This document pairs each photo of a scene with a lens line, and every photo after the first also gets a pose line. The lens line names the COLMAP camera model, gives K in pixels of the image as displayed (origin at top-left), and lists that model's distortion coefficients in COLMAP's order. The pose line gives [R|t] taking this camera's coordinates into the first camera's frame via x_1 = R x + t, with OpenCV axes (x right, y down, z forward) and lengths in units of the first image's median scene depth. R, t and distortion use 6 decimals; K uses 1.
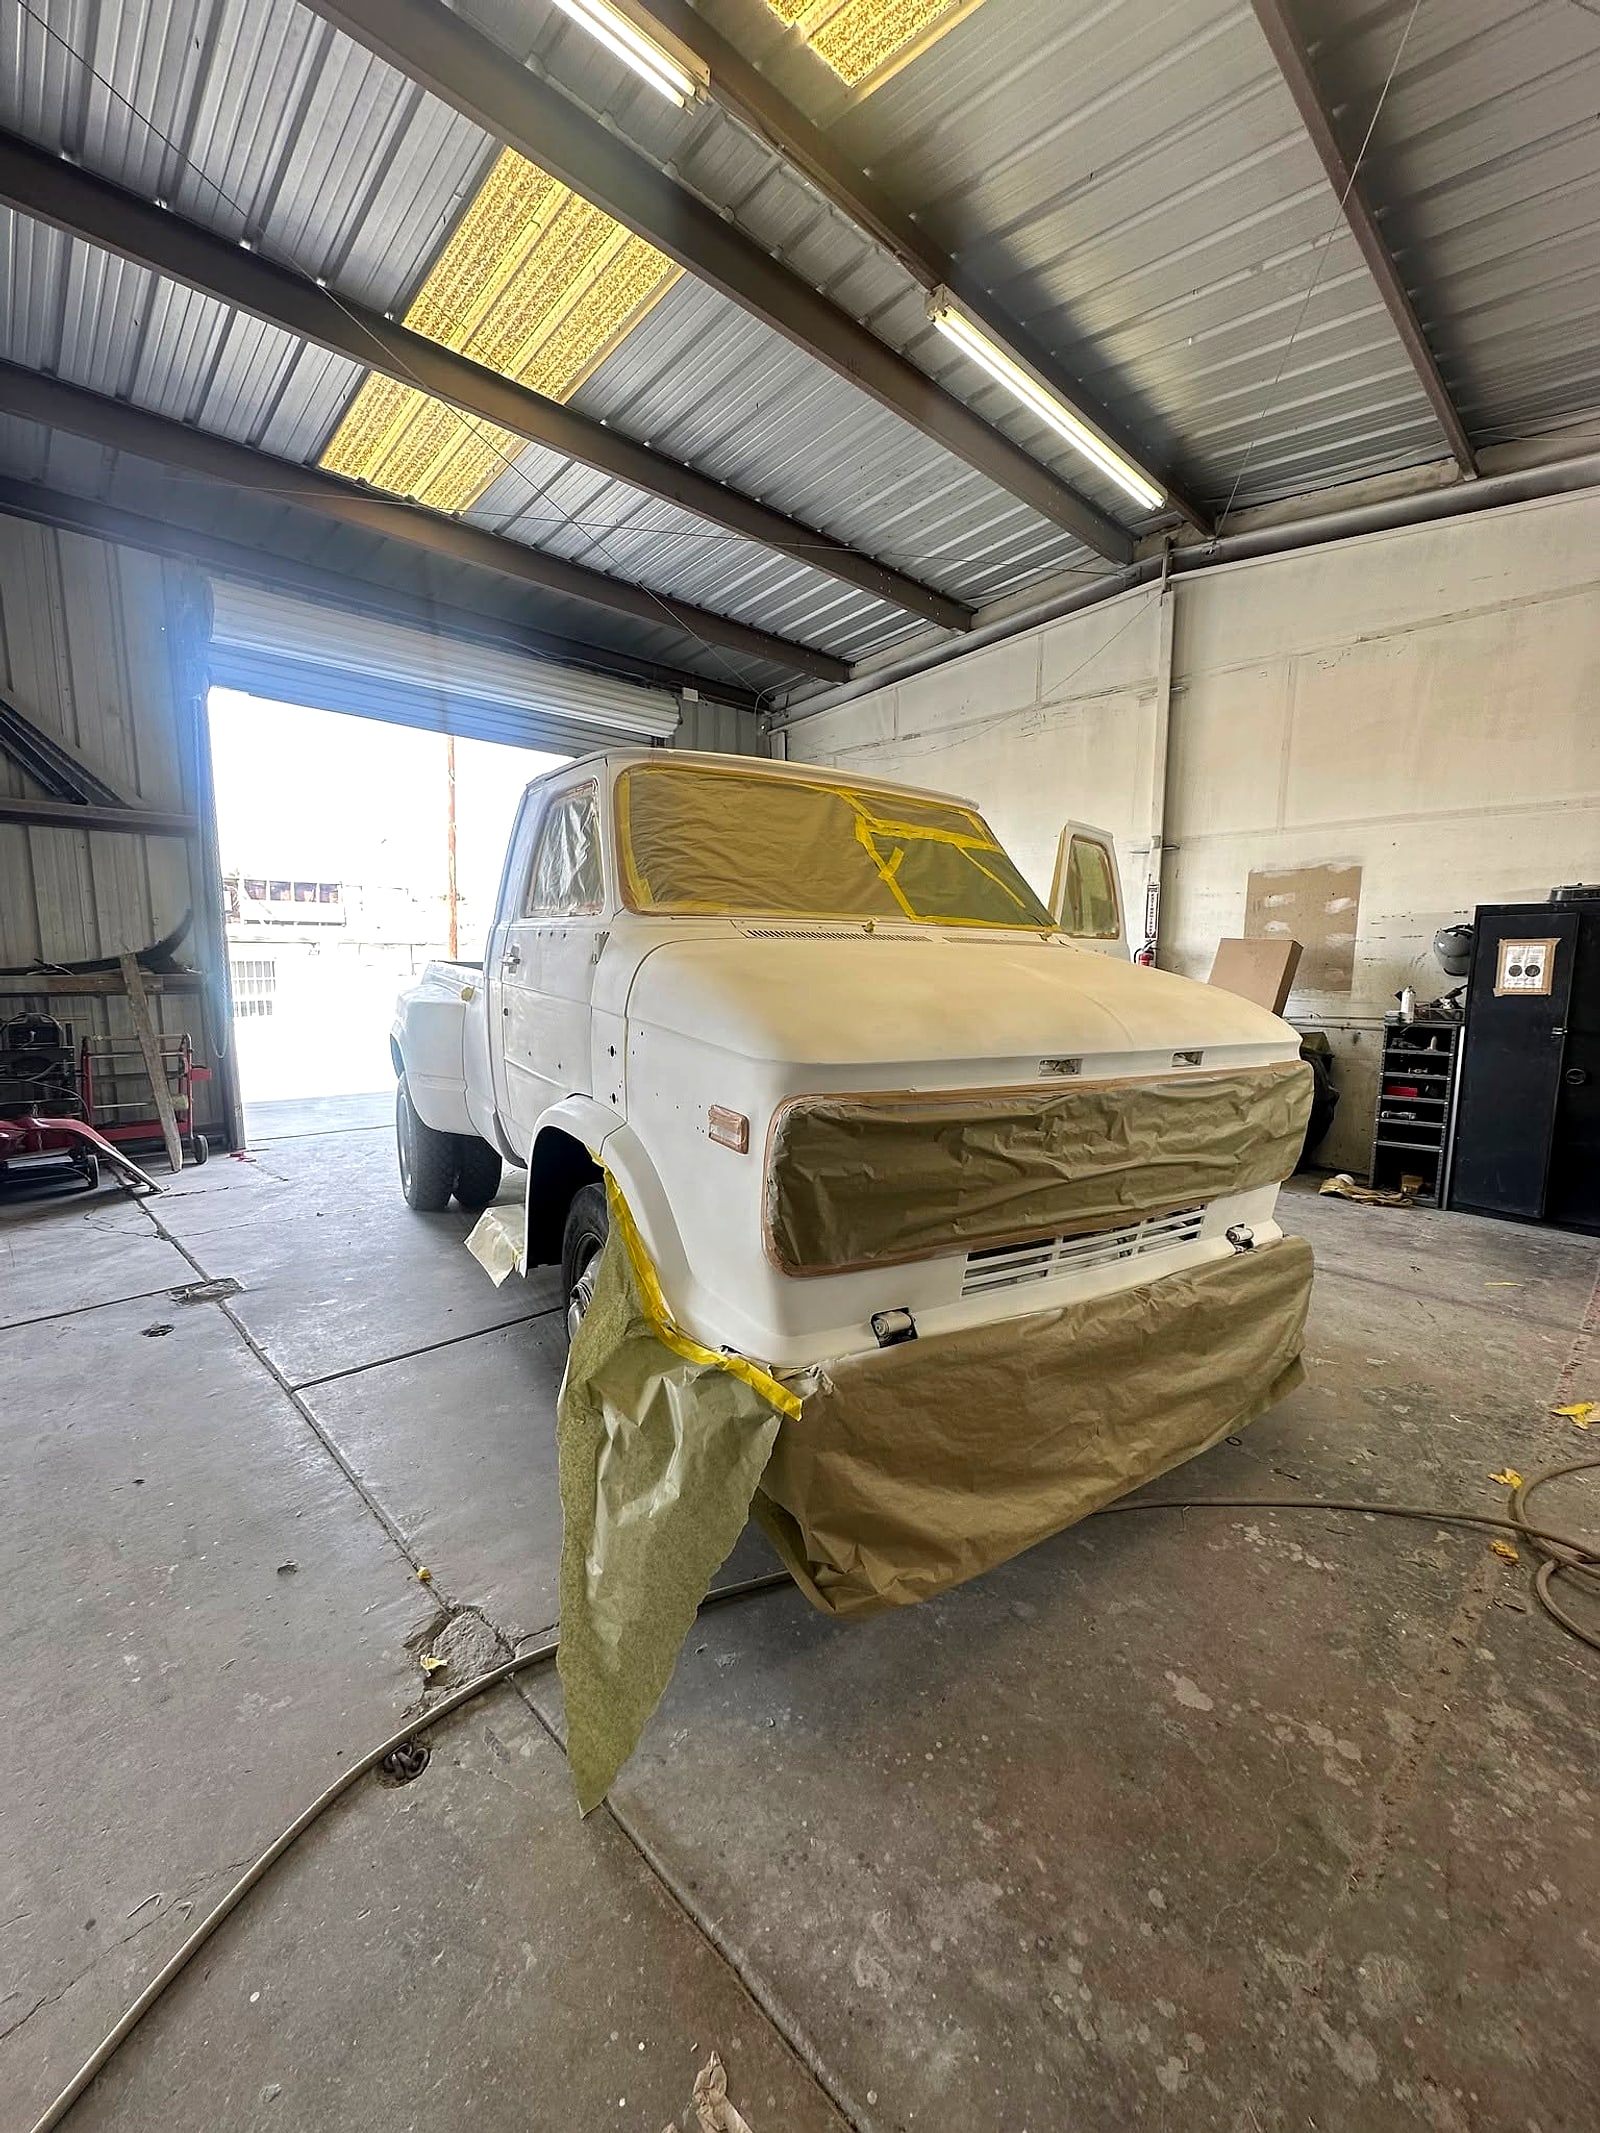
lens RADIAL K [[871.1, 0, 790.4], [0, 871.1, 1058.4], [0, 0, 1]] dist [-0.000316, 0.000068]
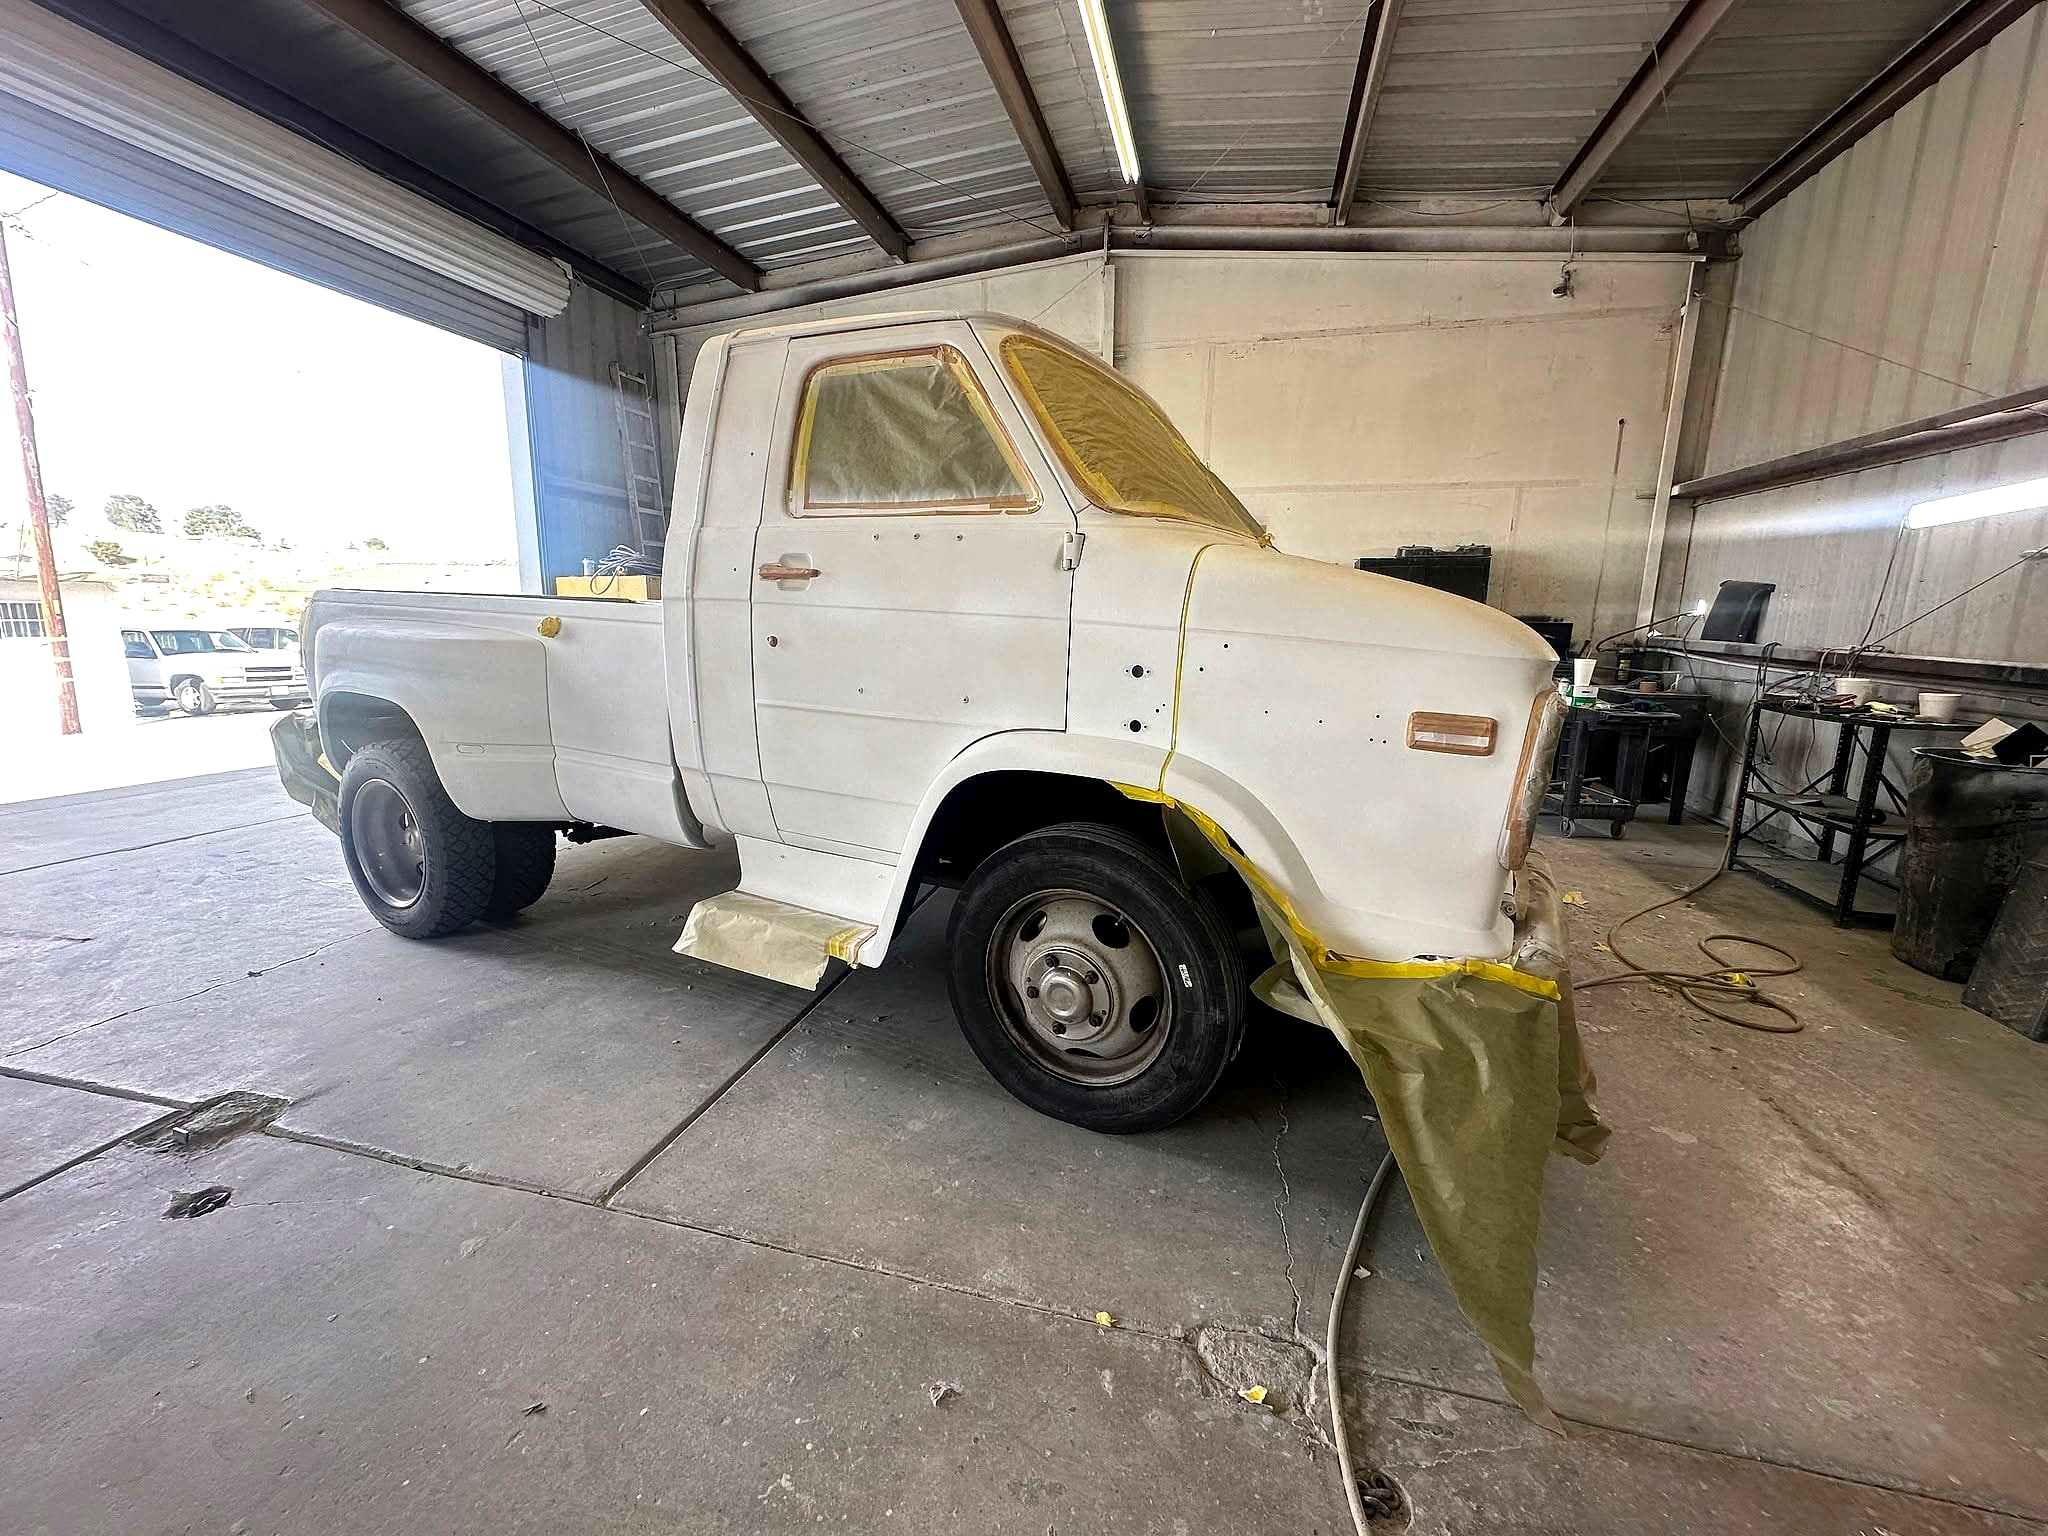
lens RADIAL K [[836.3, 0, 1031.1], [0, 836.3, 760.1], [0, 0, 1]] dist [-0.000316, 0.000068]
pose [[0.848803, -0.089014, 0.521163, -0.278899], [0.056191, 0.995330, 0.078485, 0.003221], [-0.525715, -0.037333, 0.849841, 0.132028]]
